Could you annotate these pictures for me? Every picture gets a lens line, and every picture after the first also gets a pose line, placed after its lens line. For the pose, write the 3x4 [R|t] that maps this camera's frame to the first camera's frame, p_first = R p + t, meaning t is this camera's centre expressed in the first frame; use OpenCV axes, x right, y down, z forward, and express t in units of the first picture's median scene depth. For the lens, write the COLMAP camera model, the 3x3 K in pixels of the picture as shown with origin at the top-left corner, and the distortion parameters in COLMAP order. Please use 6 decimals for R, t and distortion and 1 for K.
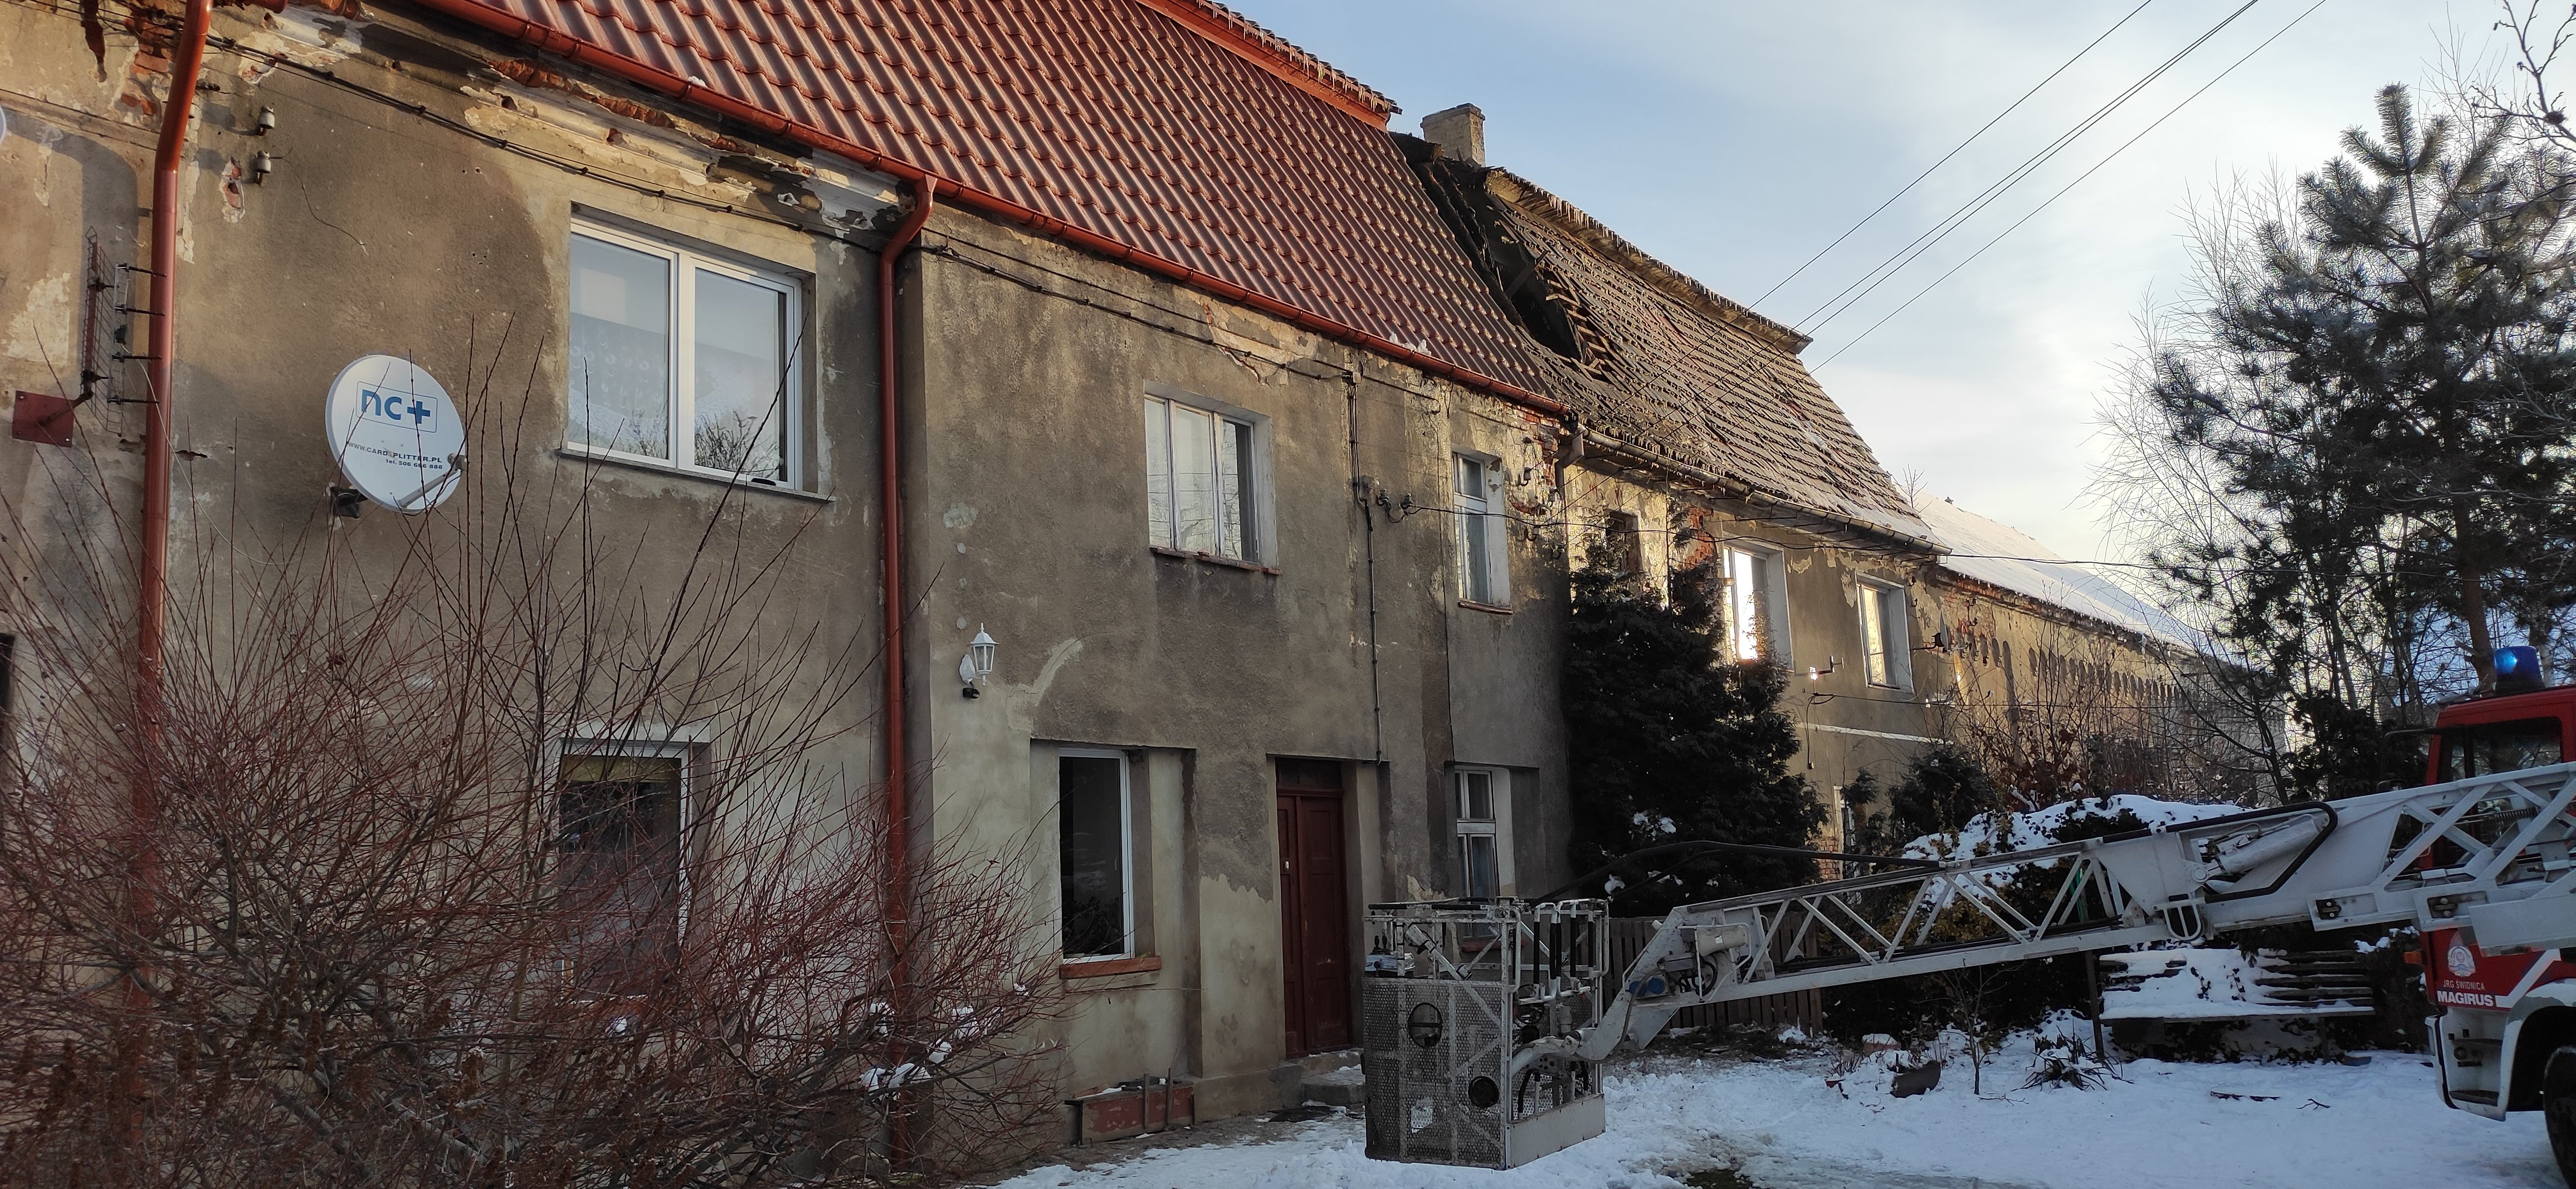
lens RADIAL K [[1879.4, 0, 1293.5], [0, 1879.4, 601.9], [0, 0, 1]] dist [0.067029, -0.063556]
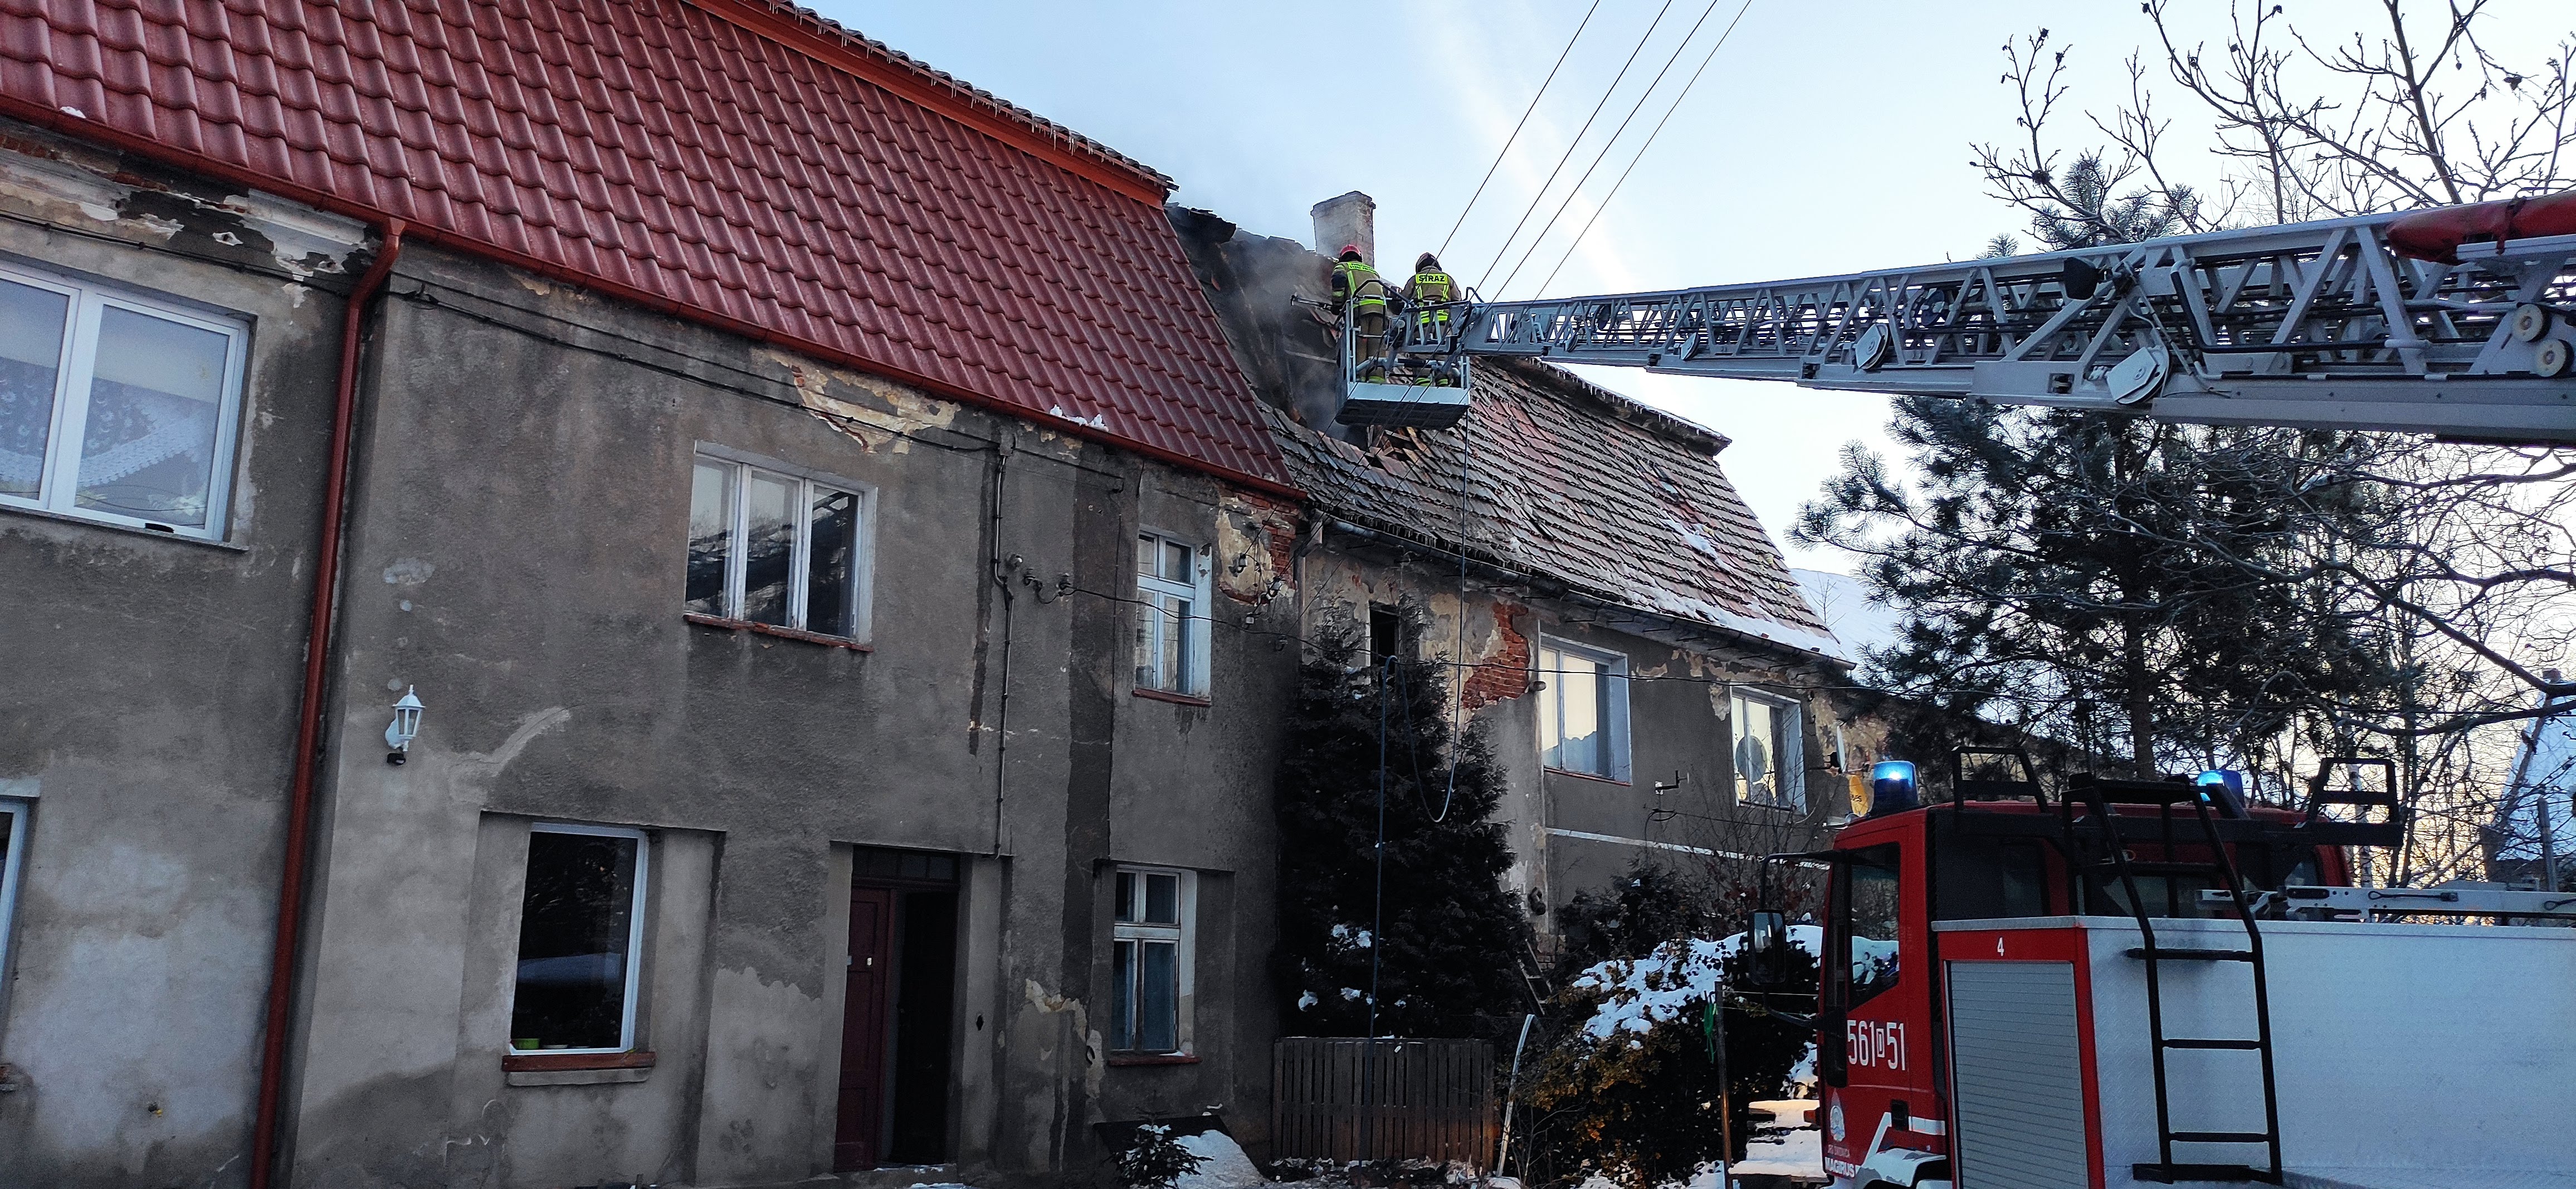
lens RADIAL K [[1879.4, 0, 1293.5], [0, 1879.4, 601.9], [0, 0, 1]] dist [0.067029, -0.063556]
pose [[0.995450, 0.029355, -0.090653, 0.297881], [-0.034471, 0.997869, -0.055398, 0.005978], [0.088833, 0.058271, 0.994341, 0.074168]]
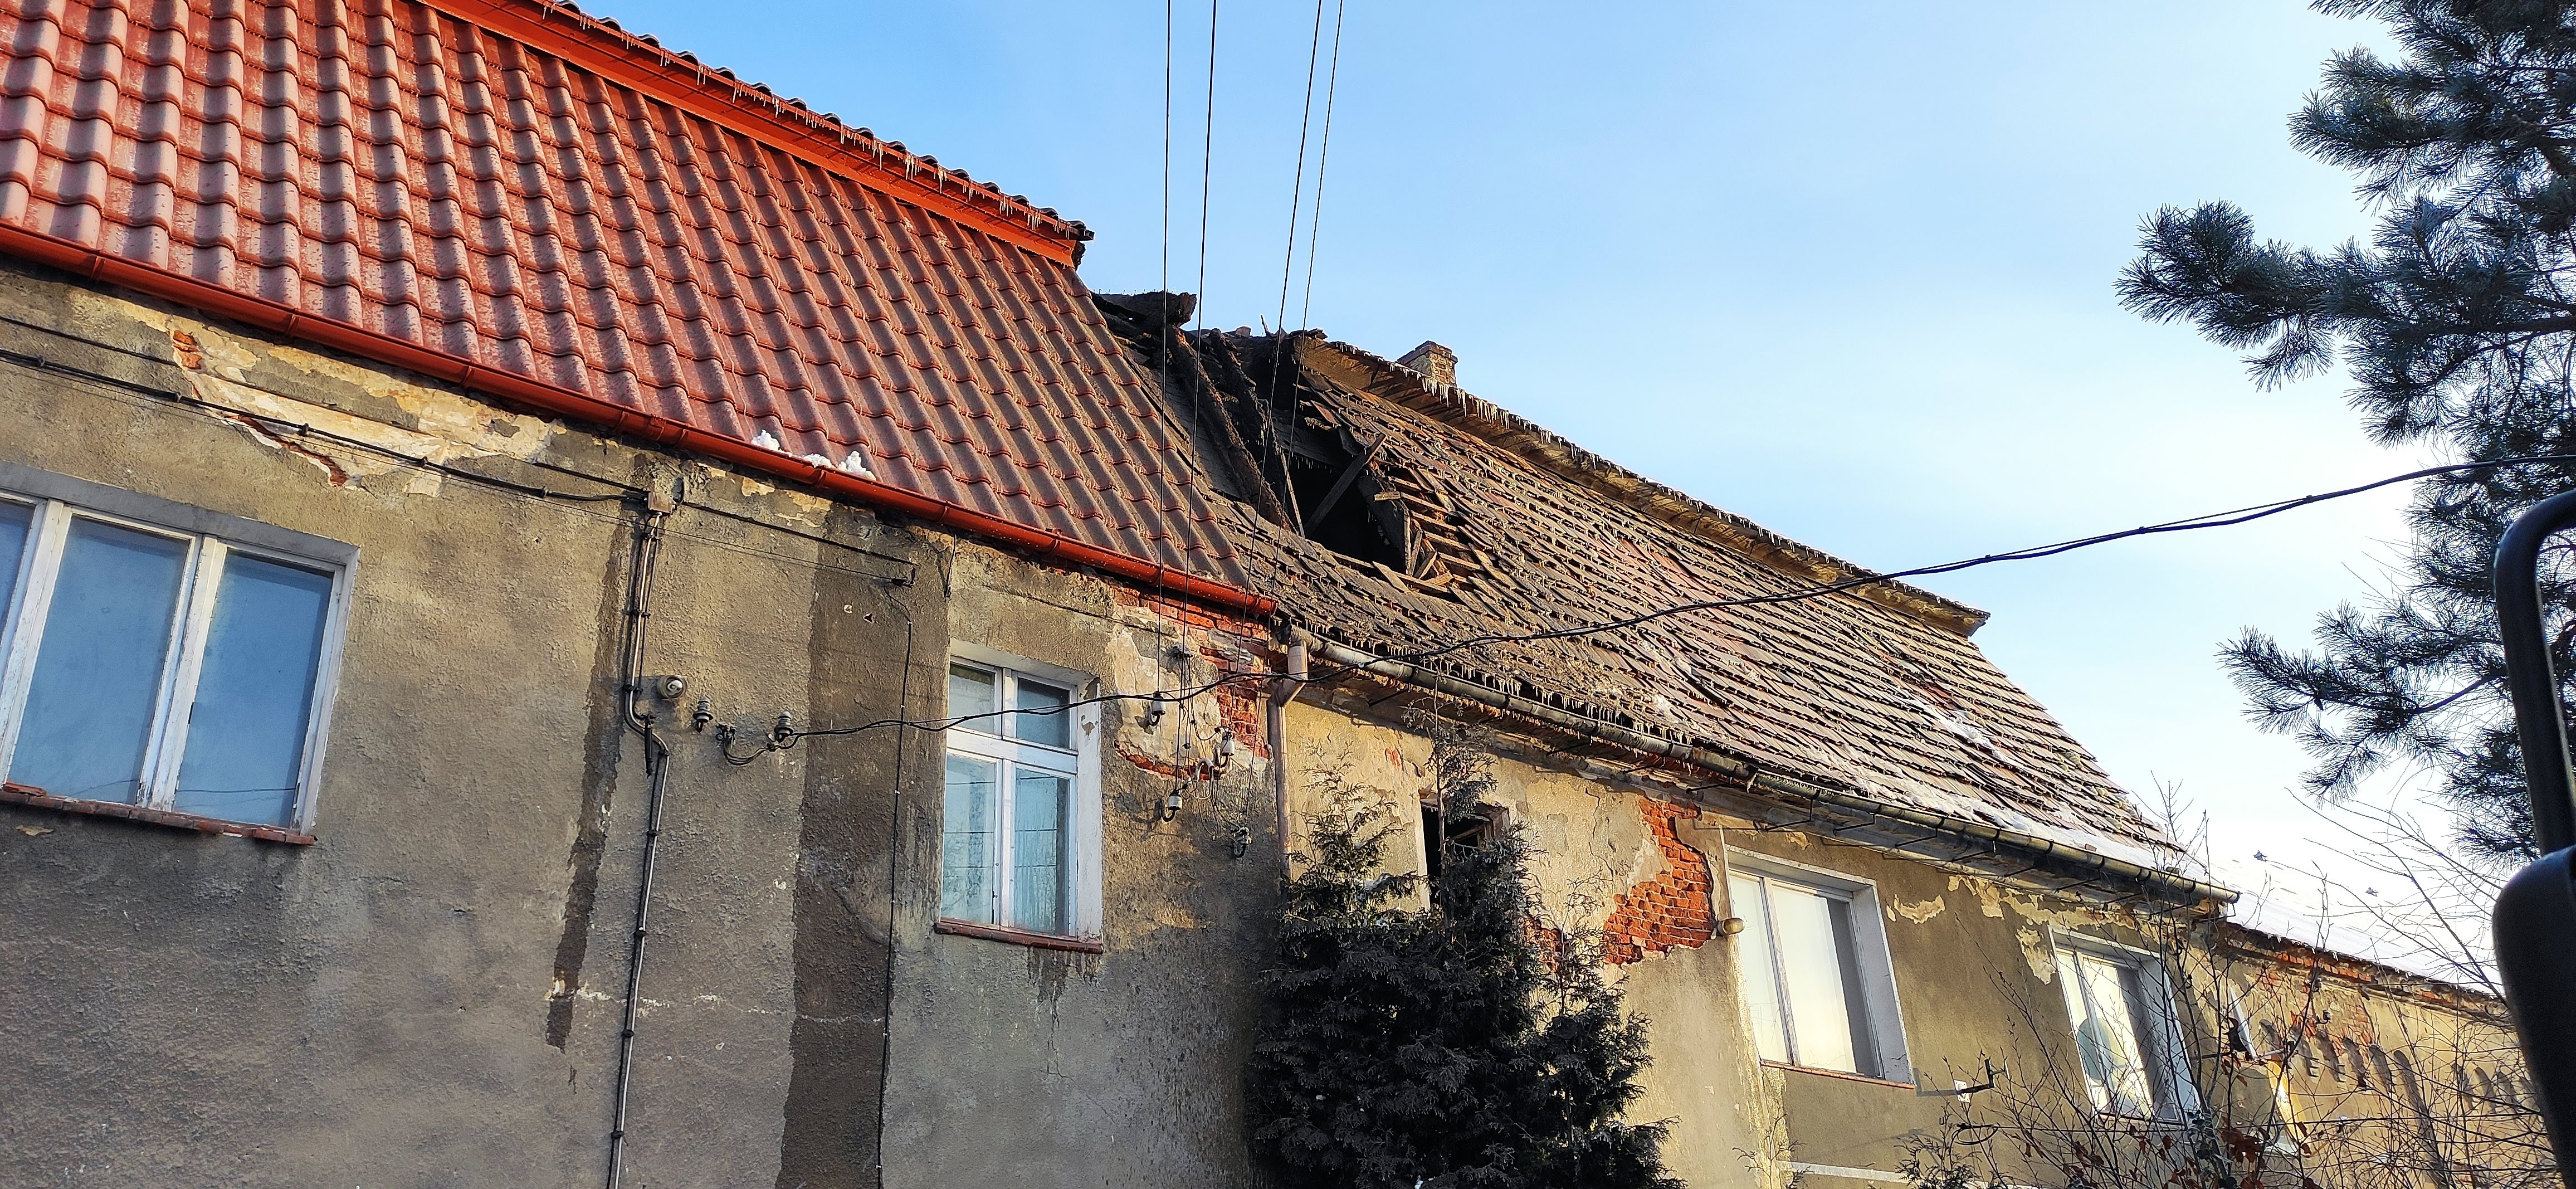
lens RADIAL K [[1879.4, 0, 1293.5], [0, 1879.4, 601.9], [0, 0, 1]] dist [0.067029, -0.063556]
pose [[0.972349, -0.105344, -0.208422, 0.357519], [0.045813, 0.961182, -0.272087, 0.072314], [0.228994, 0.255015, 0.939430, 0.596095]]
